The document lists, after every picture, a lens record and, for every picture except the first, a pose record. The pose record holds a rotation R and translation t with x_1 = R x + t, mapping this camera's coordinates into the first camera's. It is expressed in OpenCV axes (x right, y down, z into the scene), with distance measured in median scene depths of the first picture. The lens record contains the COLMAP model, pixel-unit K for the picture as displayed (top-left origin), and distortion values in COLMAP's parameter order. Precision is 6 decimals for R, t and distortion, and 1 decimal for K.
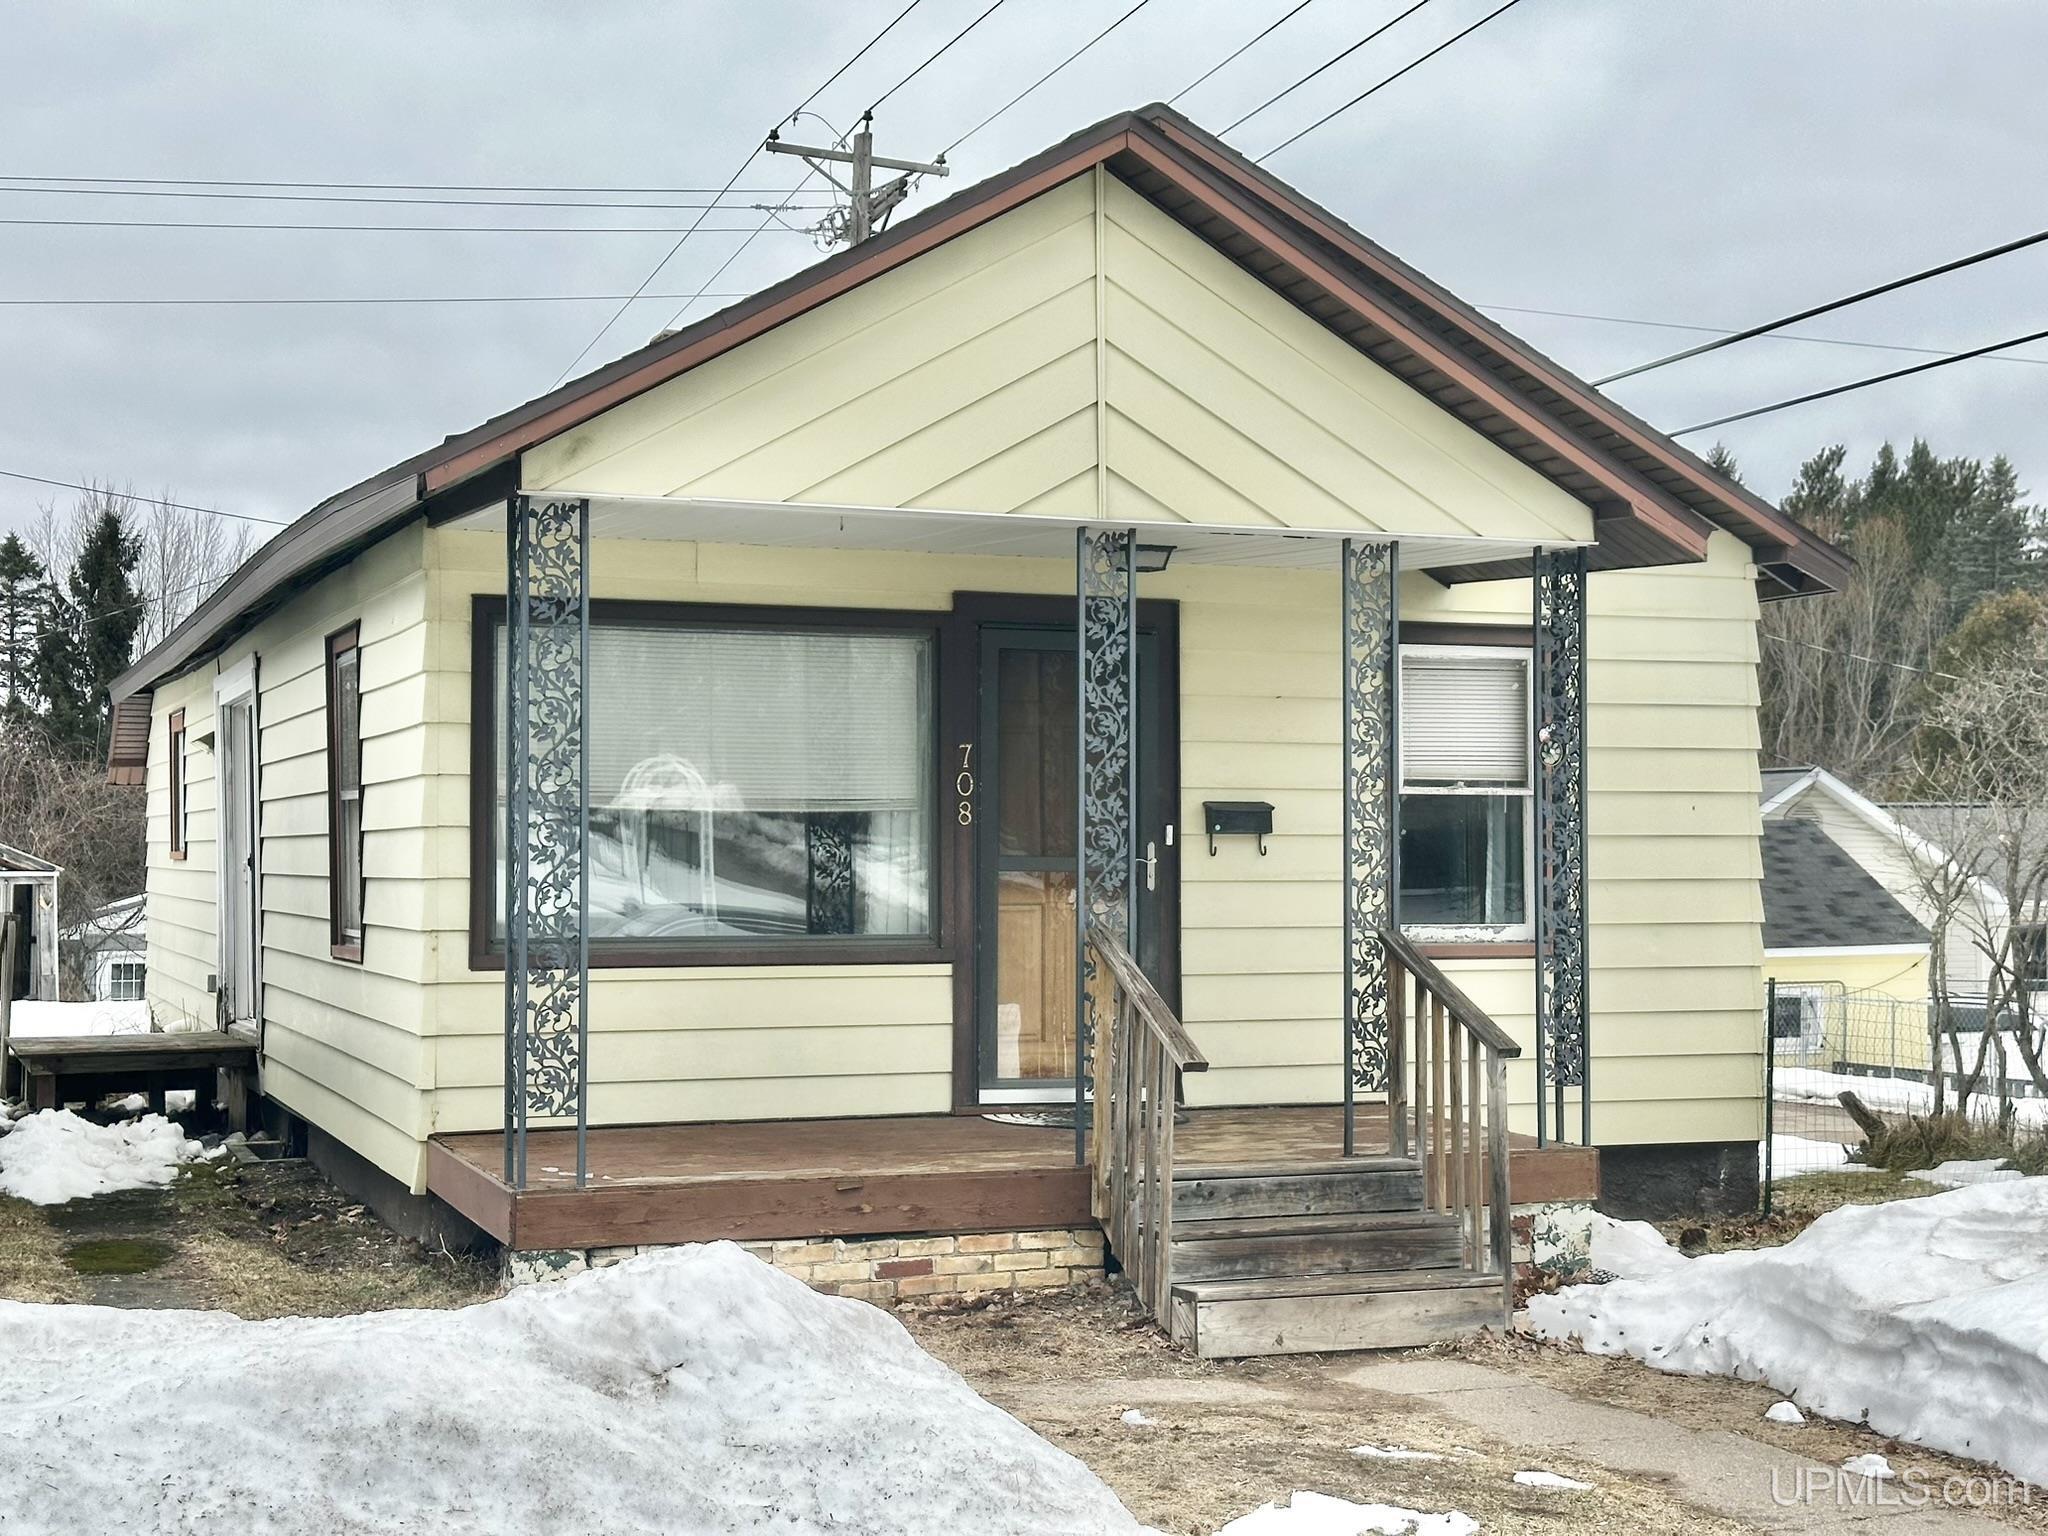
lens RADIAL K [[2843.0, 0, 1023.6], [0, 2843.0, 774.0], [0, 0, 1]] dist [0.027674, 0.000000]
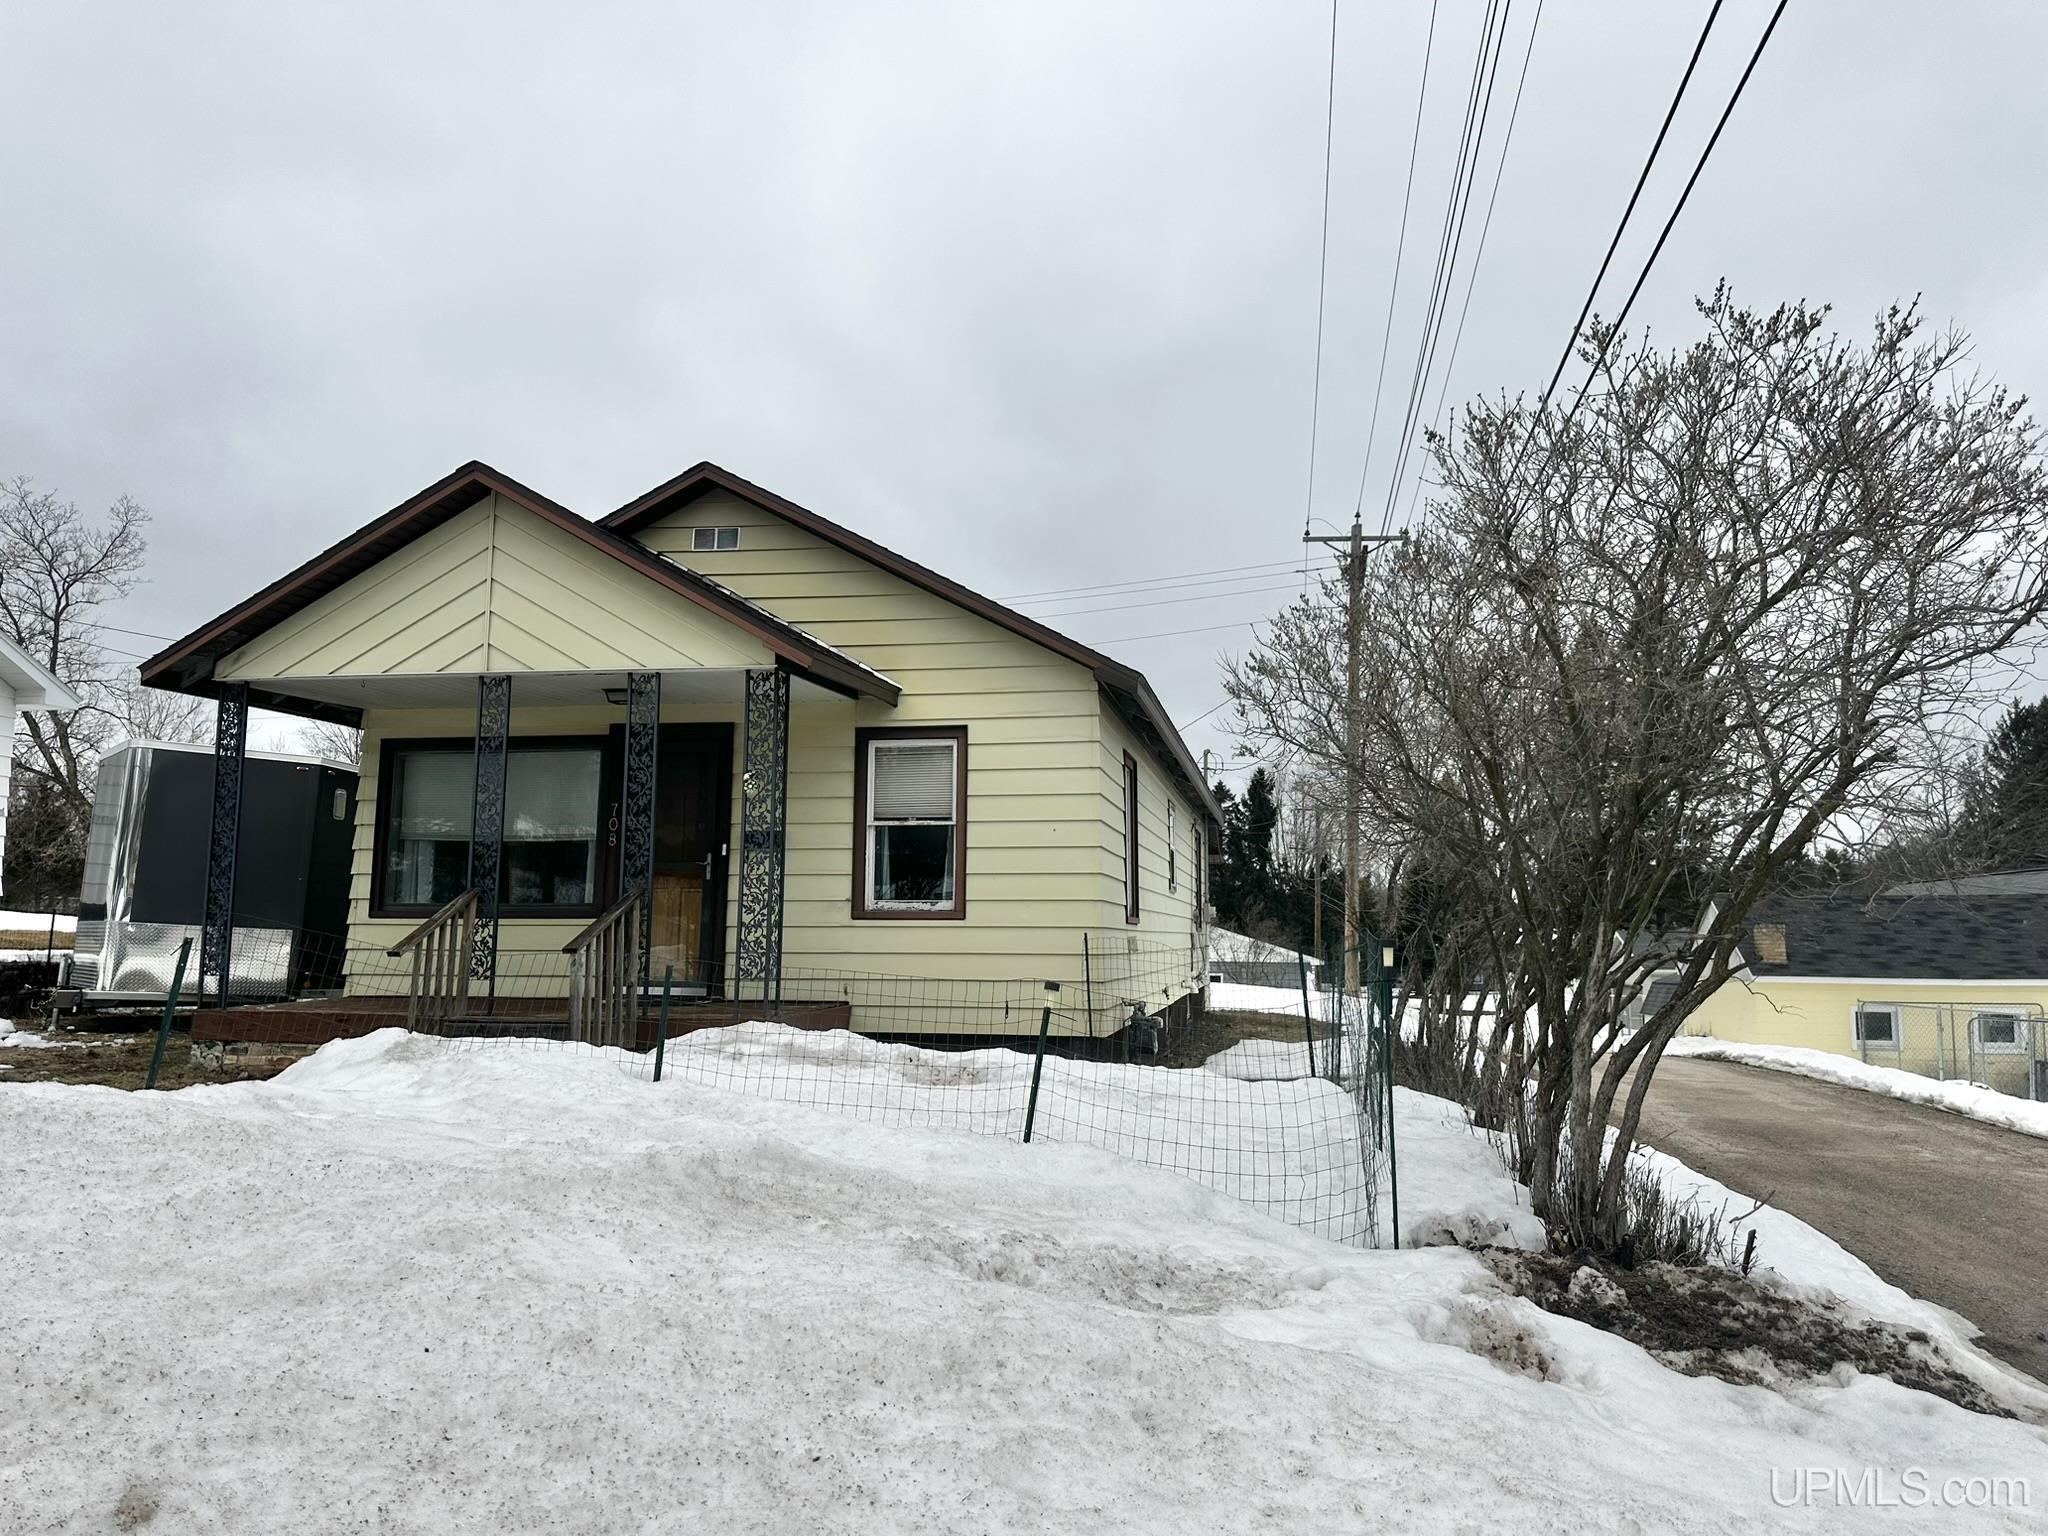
lens RADIAL K [[1432.4, 0, 1023.5], [0, 1432.4, 760.3], [0, 0, 1]] dist [0.012263, 0.000277]
pose [[0.846687, -0.061627, -0.528511, 0.671794], [0.008538, 0.994716, -0.102311, 0.057168], [0.532023, 0.082113, 0.842739, 0.308063]]
